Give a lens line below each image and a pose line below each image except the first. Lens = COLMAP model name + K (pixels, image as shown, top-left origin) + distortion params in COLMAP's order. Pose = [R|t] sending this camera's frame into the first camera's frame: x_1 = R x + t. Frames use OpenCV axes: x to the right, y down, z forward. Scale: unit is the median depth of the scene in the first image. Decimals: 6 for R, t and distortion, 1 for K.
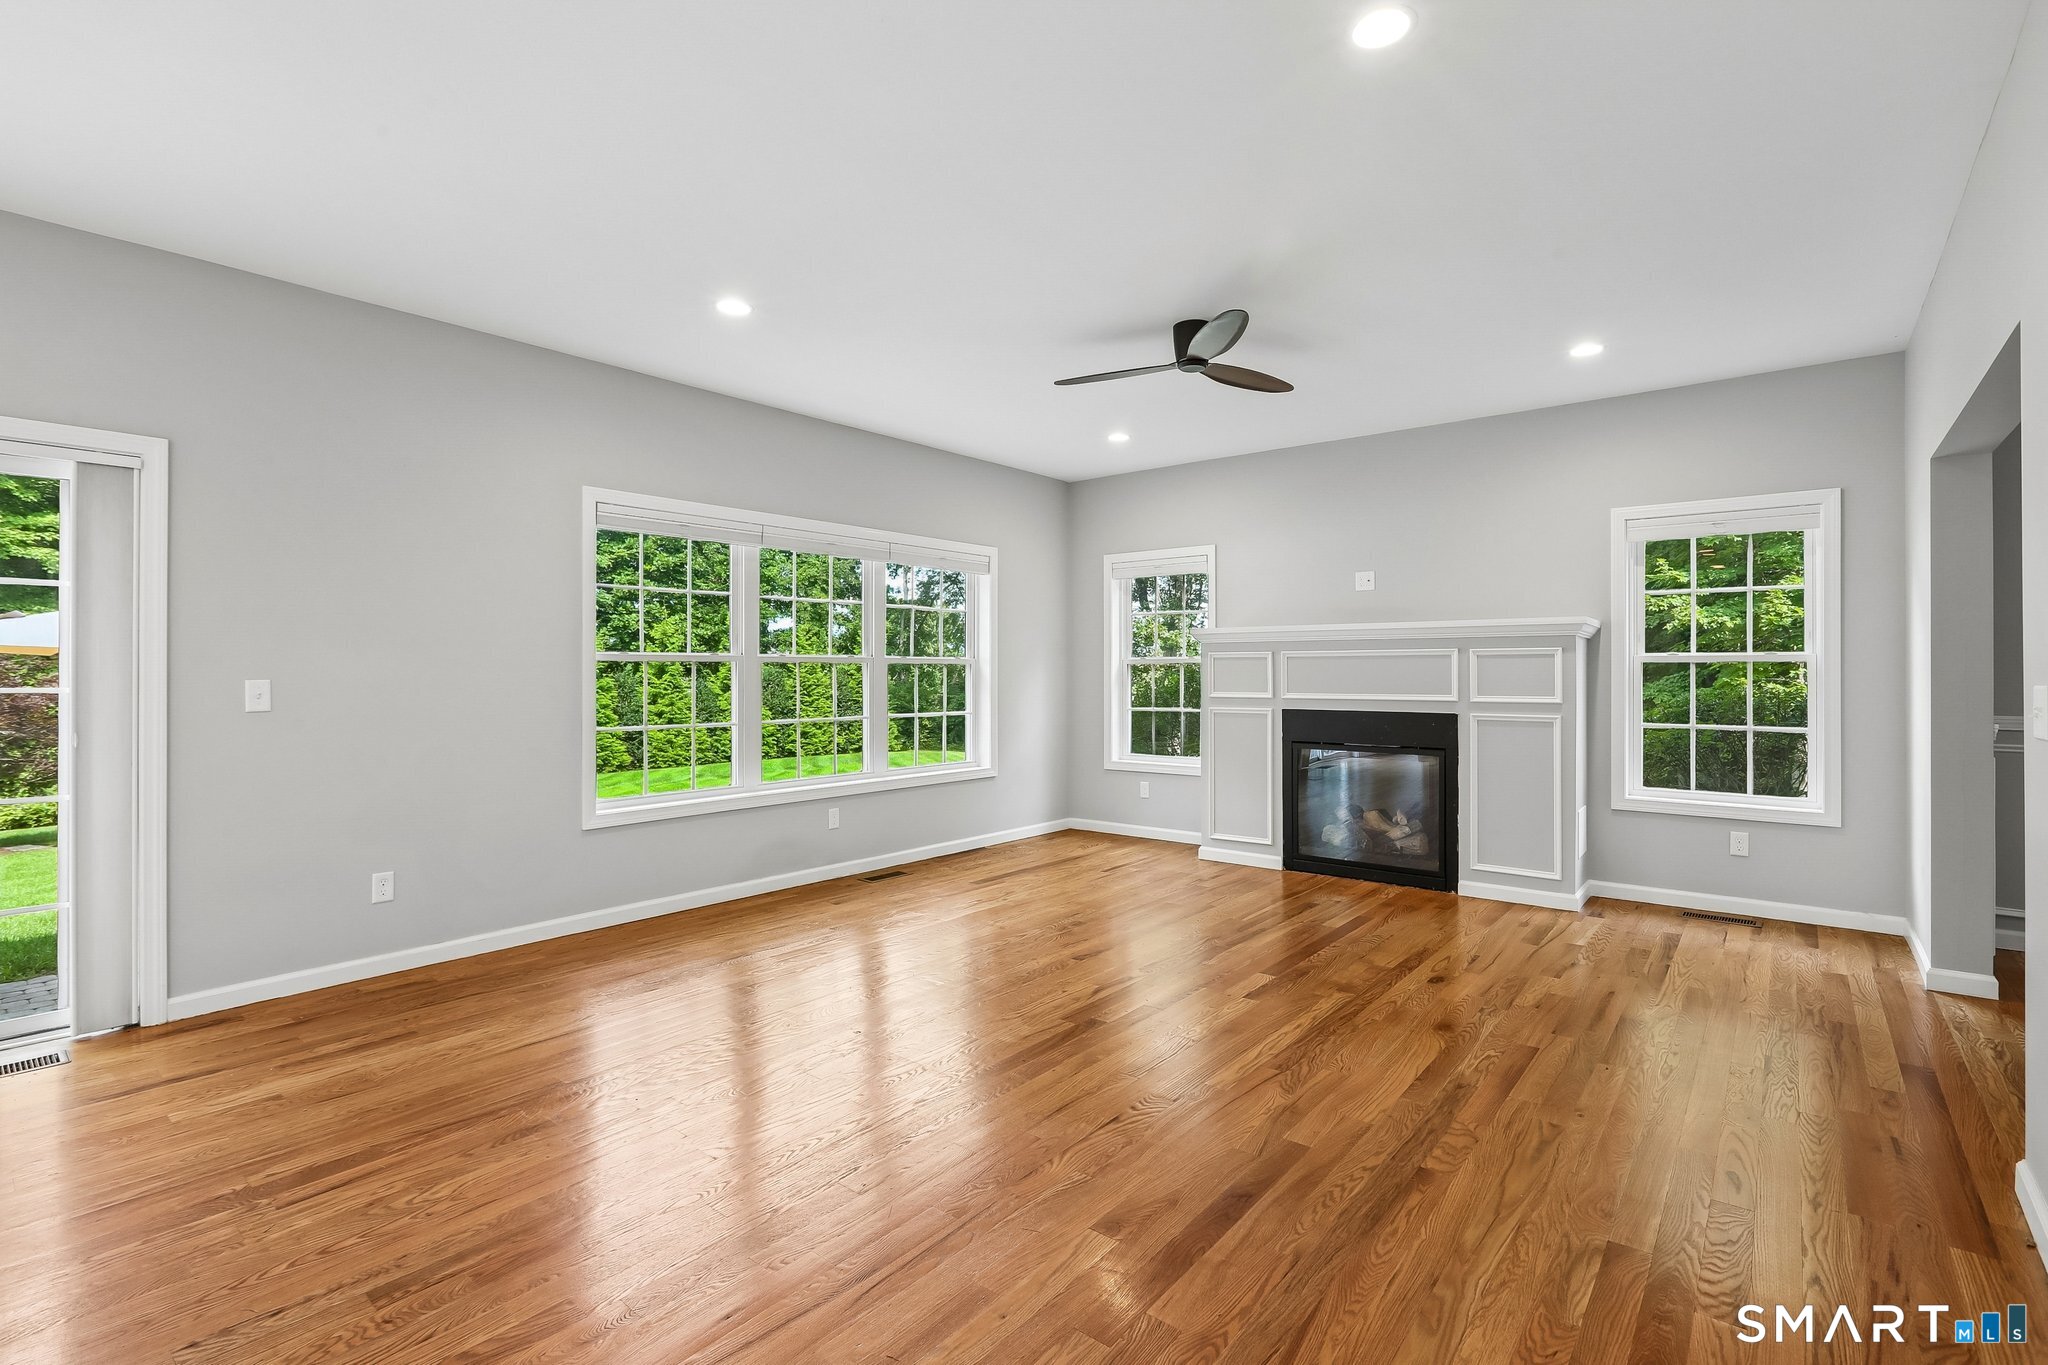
lens RADIAL K [[943.9, 0, 1030.3], [0, 943.9, 678.8], [0, 0, 1]] dist [-0.022712, 0.005676]
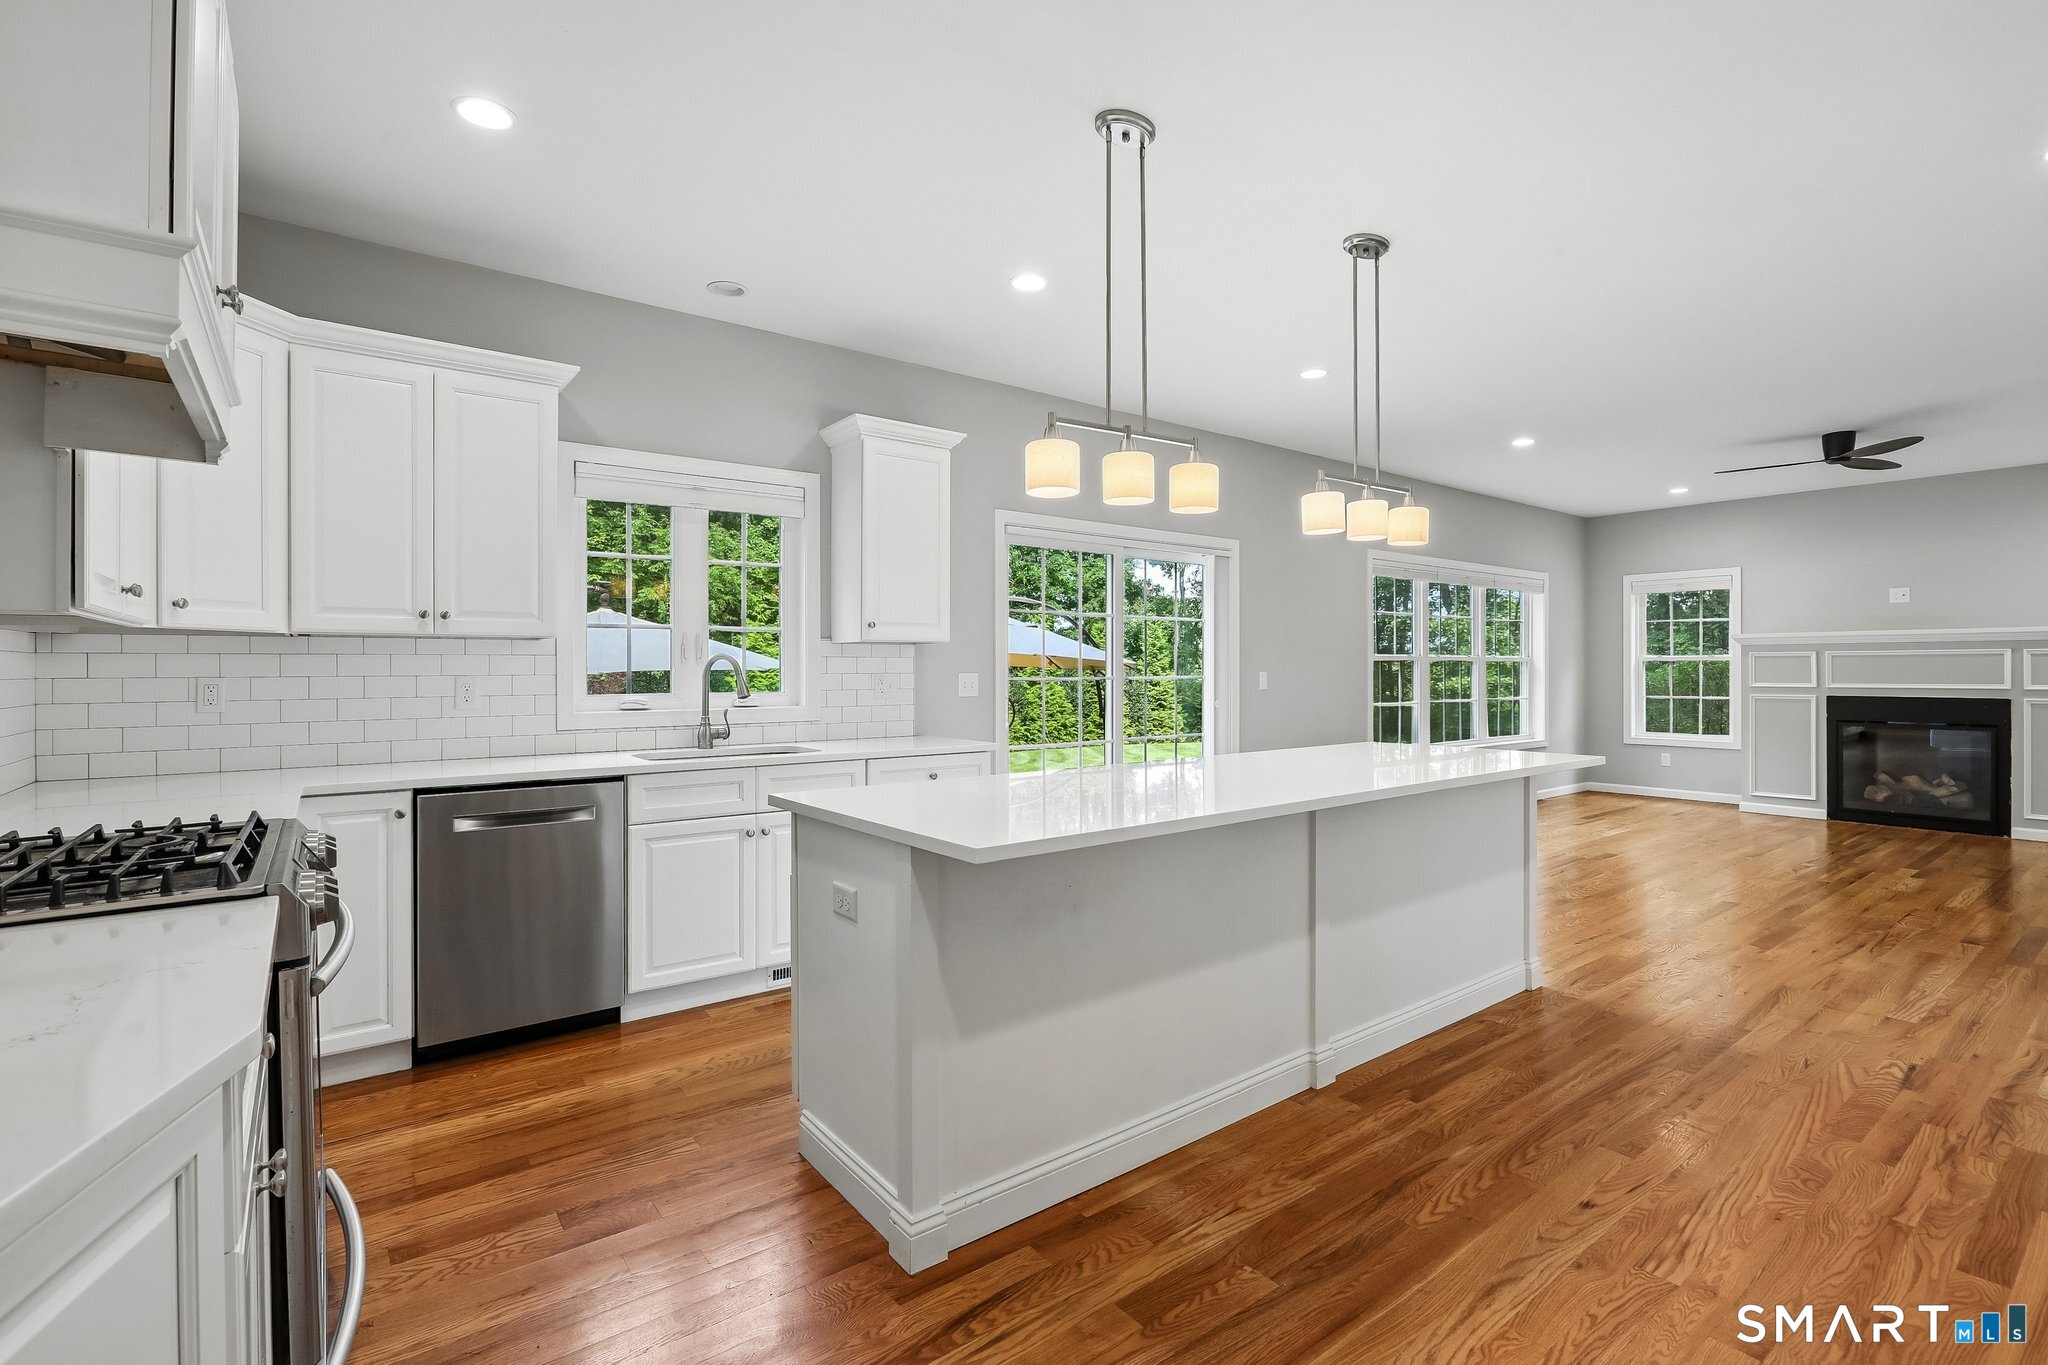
lens RADIAL K [[943.9, 0, 1023.9], [0, 943.9, 676.5], [0, 0, 1]] dist [-0.022712, 0.005676]
pose [[0.972343, 0.001562, -0.233550, -0.579255], [-0.001110, 0.999997, 0.002066, 0.004523], [0.233553, -0.001749, 0.972343, -0.573764]]
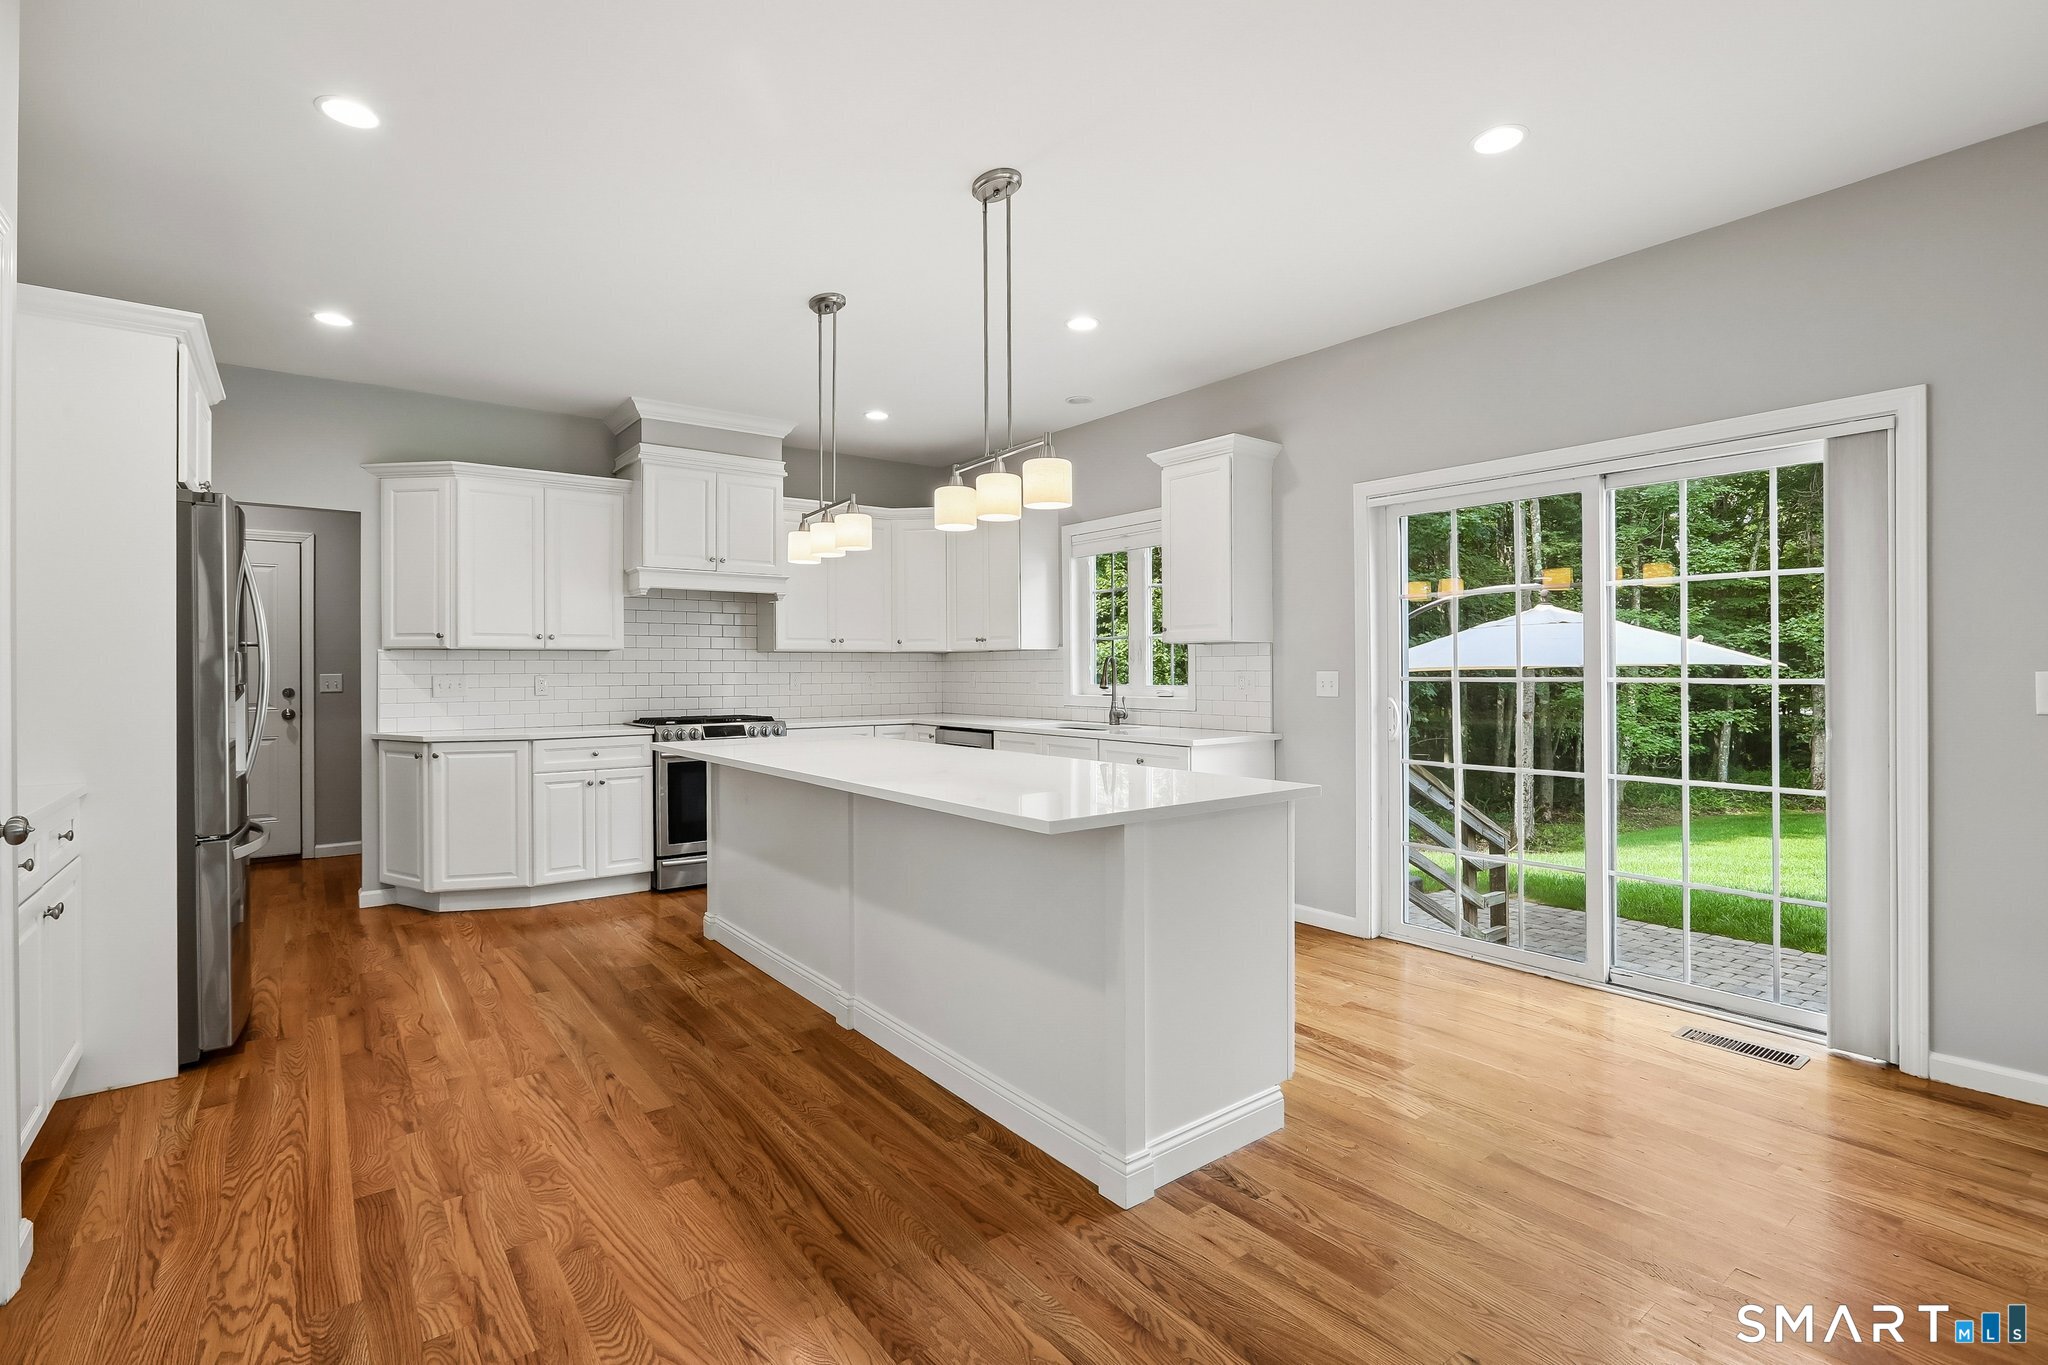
lens RADIAL K [[943.9, 0, 1016.0], [0, 943.9, 672.5], [0, 0, 1]] dist [-0.022712, 0.005676]
pose [[-0.237215, 0.005908, -0.971439, 0.050367], [-0.002692, 0.999974, 0.006738, -0.000757], [0.971453, 0.004213, -0.237193, 0.257265]]
